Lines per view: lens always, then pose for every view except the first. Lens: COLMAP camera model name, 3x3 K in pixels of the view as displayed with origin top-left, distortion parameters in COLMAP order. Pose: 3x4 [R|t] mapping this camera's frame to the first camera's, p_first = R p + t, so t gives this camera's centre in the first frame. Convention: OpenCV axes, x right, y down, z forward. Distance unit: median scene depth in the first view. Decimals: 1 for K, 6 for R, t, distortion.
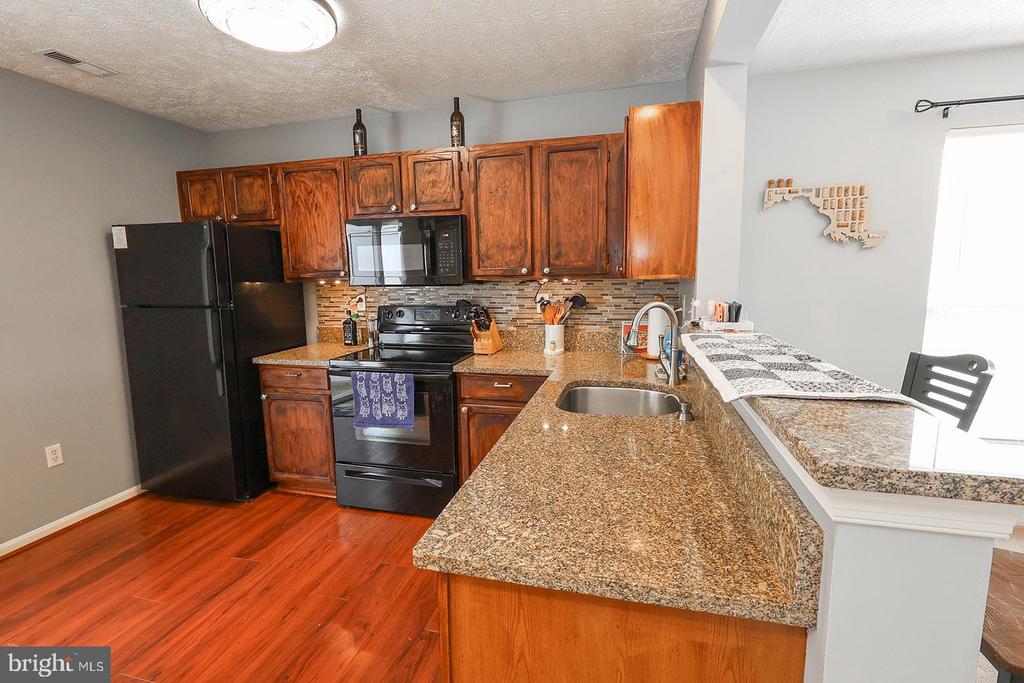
lens RADIAL K [[470.1, 0, 510.1], [0, 470.1, 348.5], [0, 0, 1]] dist [-0.002170, 0.001595]
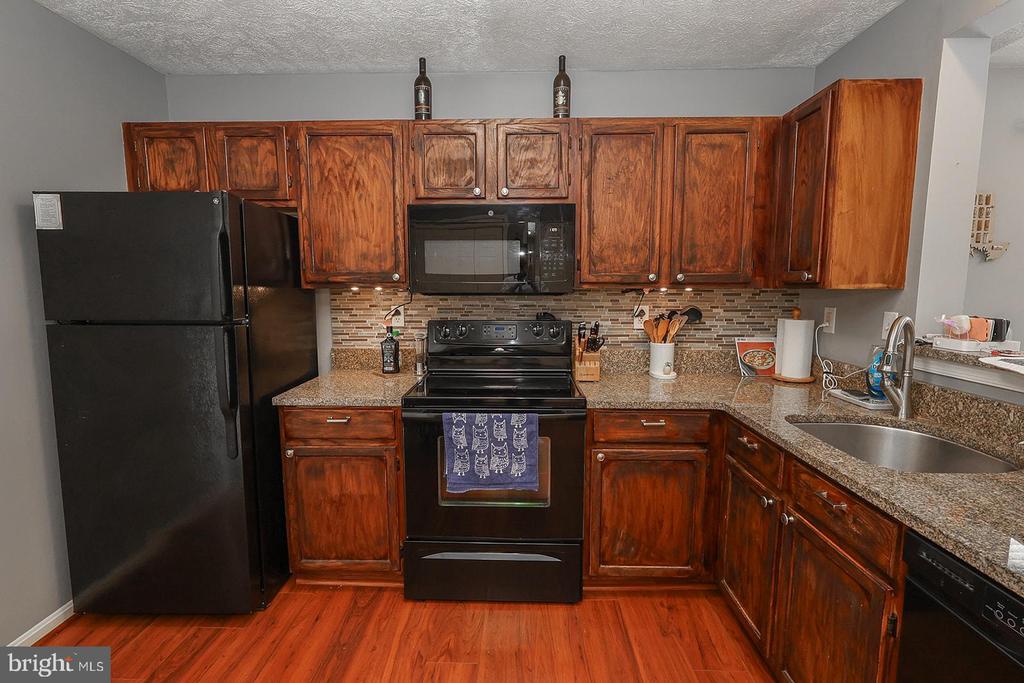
lens RADIAL K [[470.1, 0, 511.7], [0, 470.1, 347.0], [0, 0, 1]] dist [-0.002170, 0.001595]
pose [[0.974457, -0.014991, 0.224073, -0.363445], [0.020912, 0.999491, -0.024075, -0.029614], [-0.223598, 0.028146, 0.974275, 0.256015]]
